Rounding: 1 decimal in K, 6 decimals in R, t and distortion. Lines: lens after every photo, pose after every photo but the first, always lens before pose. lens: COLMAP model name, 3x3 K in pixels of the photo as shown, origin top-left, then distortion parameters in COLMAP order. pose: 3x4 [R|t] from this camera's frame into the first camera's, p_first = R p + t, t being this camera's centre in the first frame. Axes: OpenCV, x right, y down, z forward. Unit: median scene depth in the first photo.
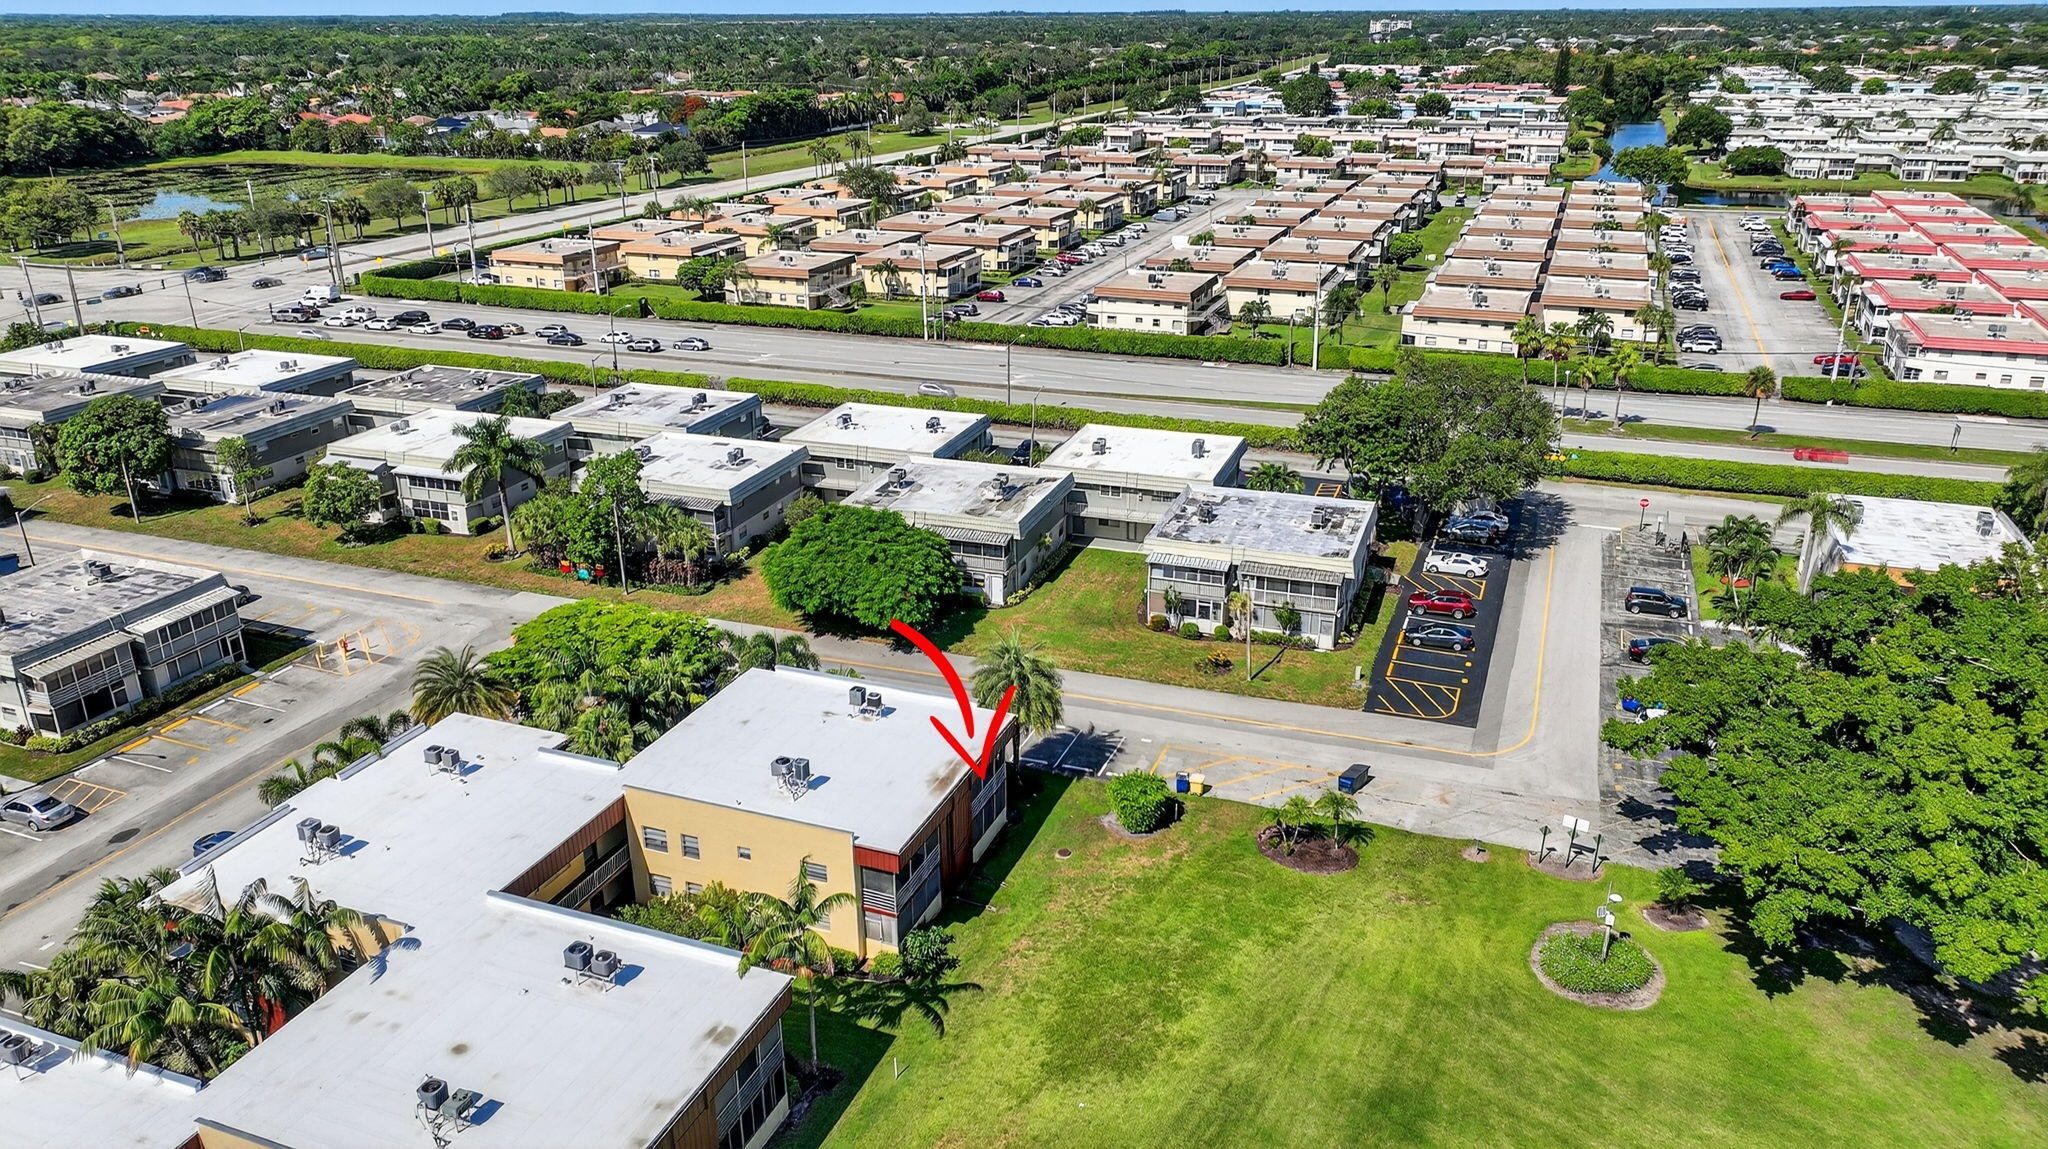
lens RADIAL K [[1437.5, 0, 1026.1], [0, 1437.5, 575.6], [0, 0, 1]] dist [0.005680, 0.005792]
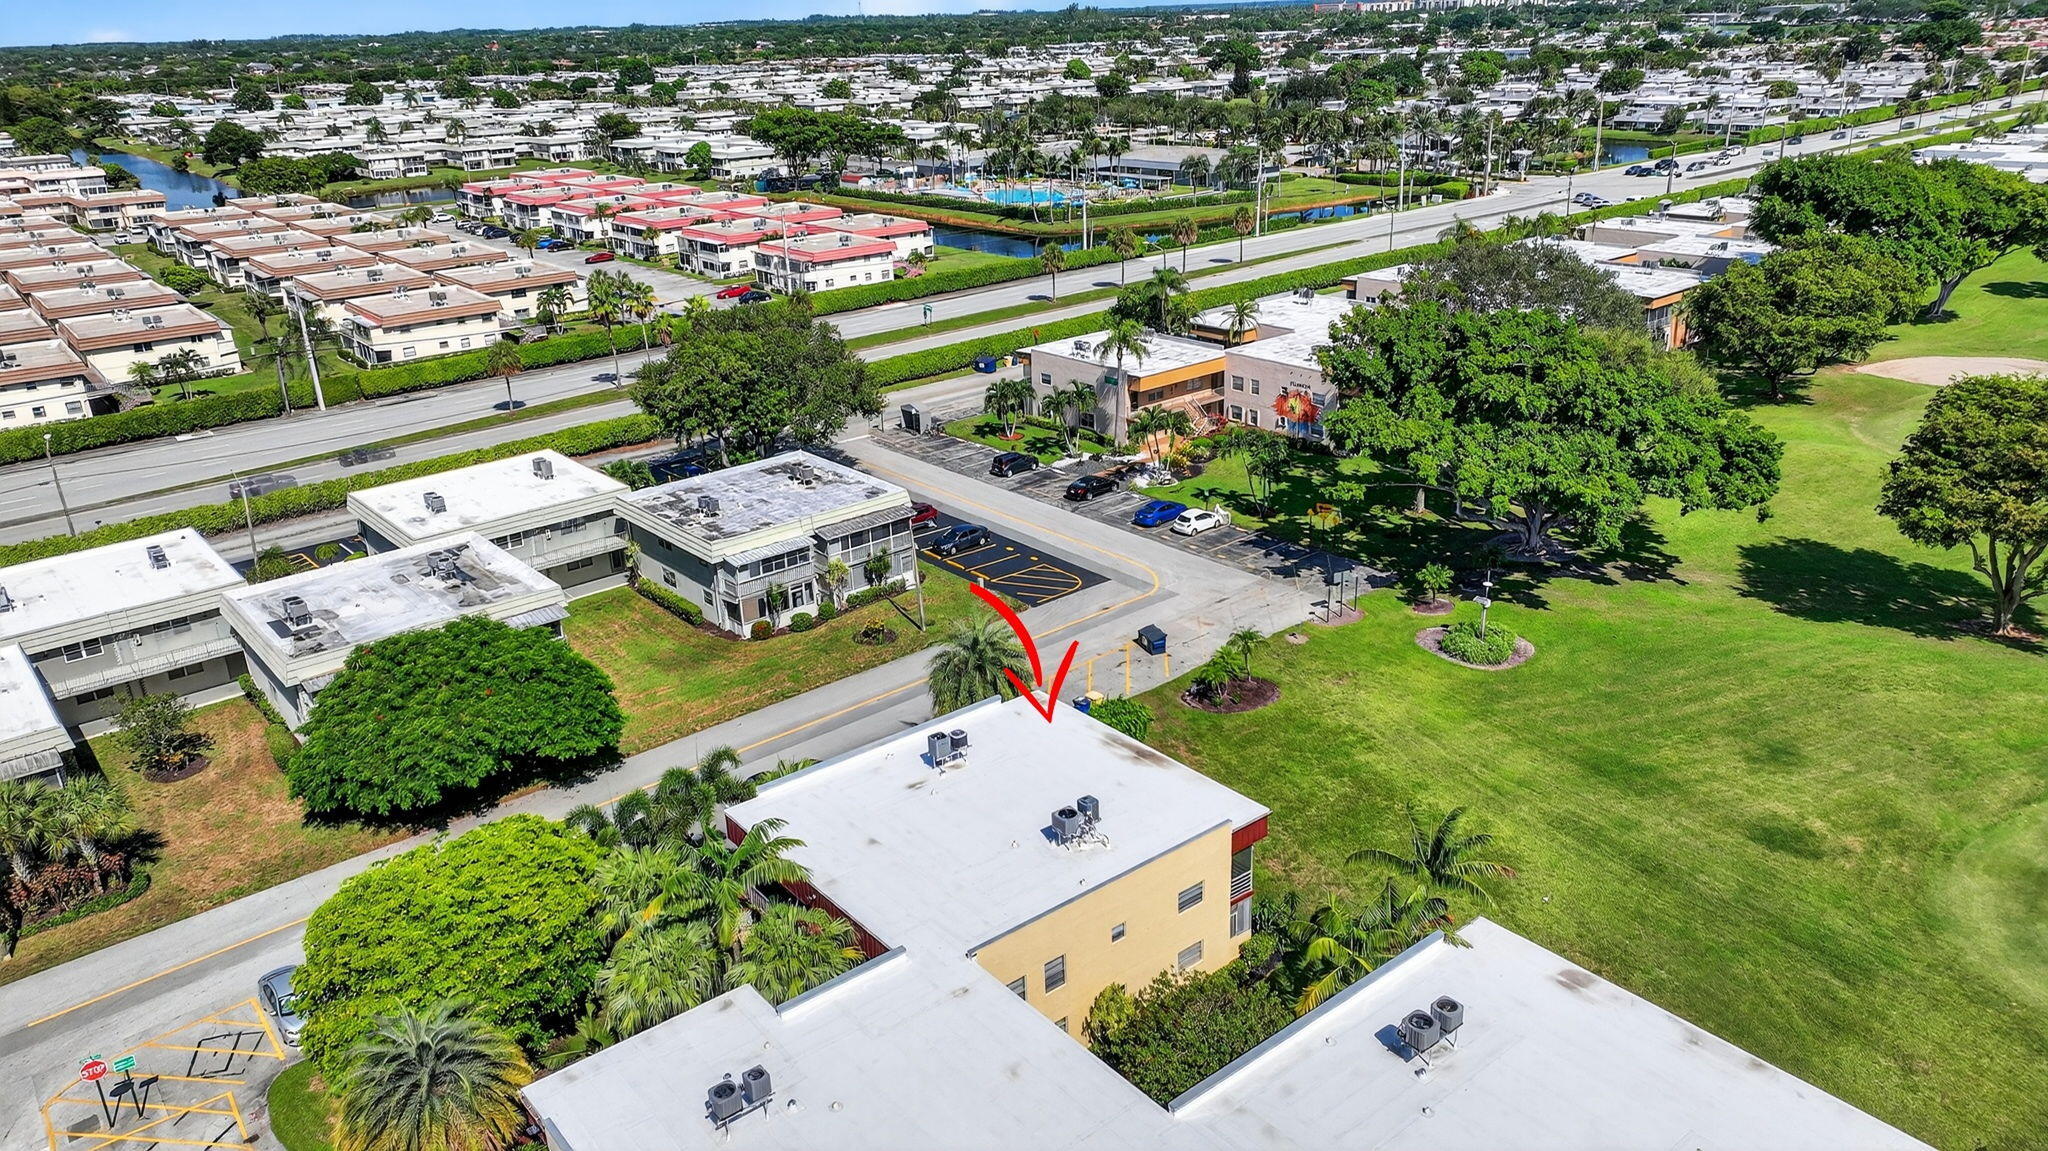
lens RADIAL K [[1437.5, 0, 1026.1], [0, 1437.5, 576.6], [0, 0, 1]] dist [0.005680, 0.005792]
pose [[0.499892, -0.328796, 0.801250, -0.441632], [0.346661, 0.923757, 0.162789, -0.071507], [-0.793684, 0.196385, 0.575759, 0.318674]]
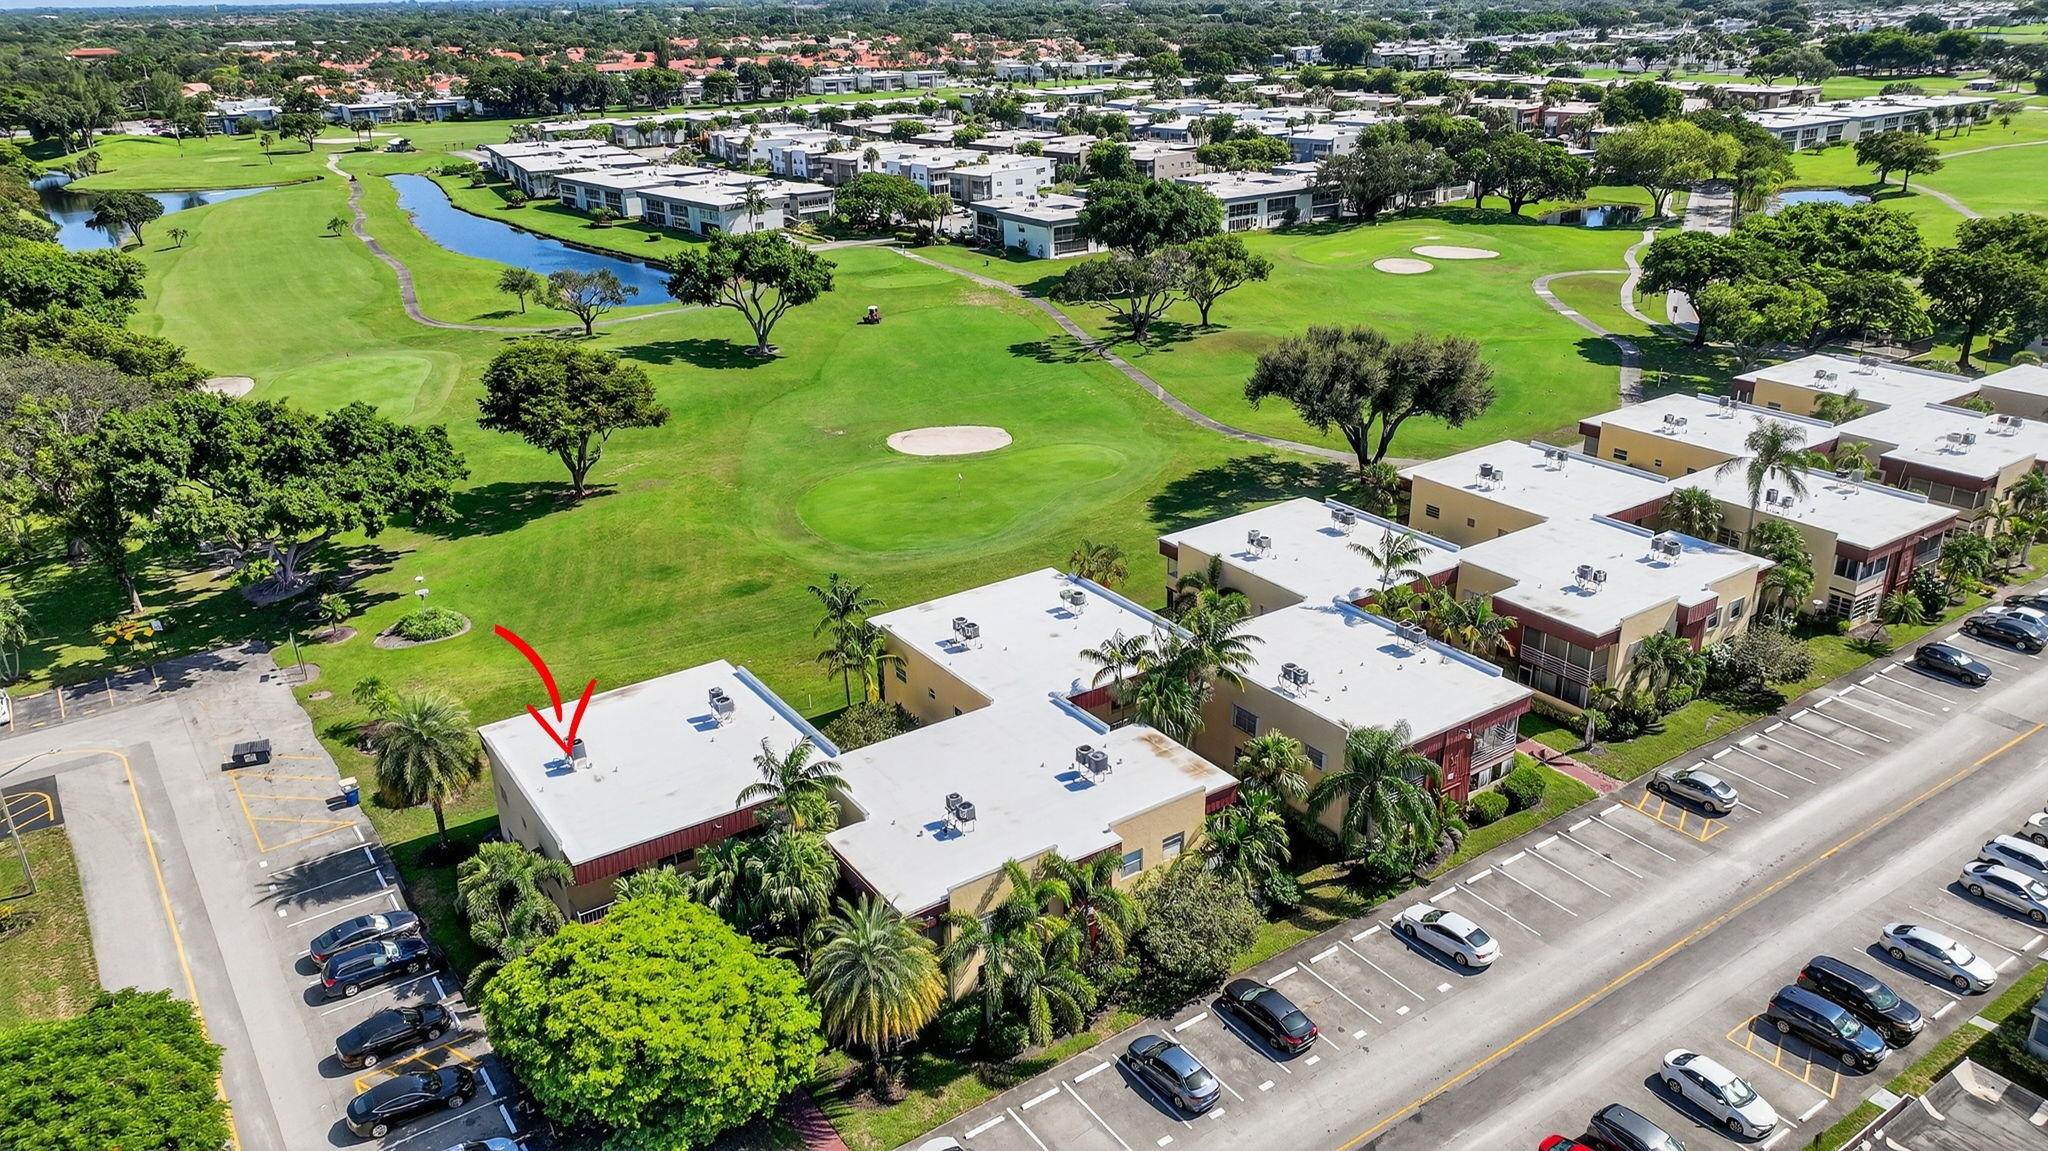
lens RADIAL K [[1437.5, 0, 1026.1], [0, 1437.5, 576.6], [0, 0, 1]] dist [0.005680, 0.005792]
pose [[-0.830337, -0.188448, 0.524431, -0.538772], [0.227575, 0.744364, 0.627799, -0.342664], [-0.508675, 0.640632, -0.575187, 0.855625]]
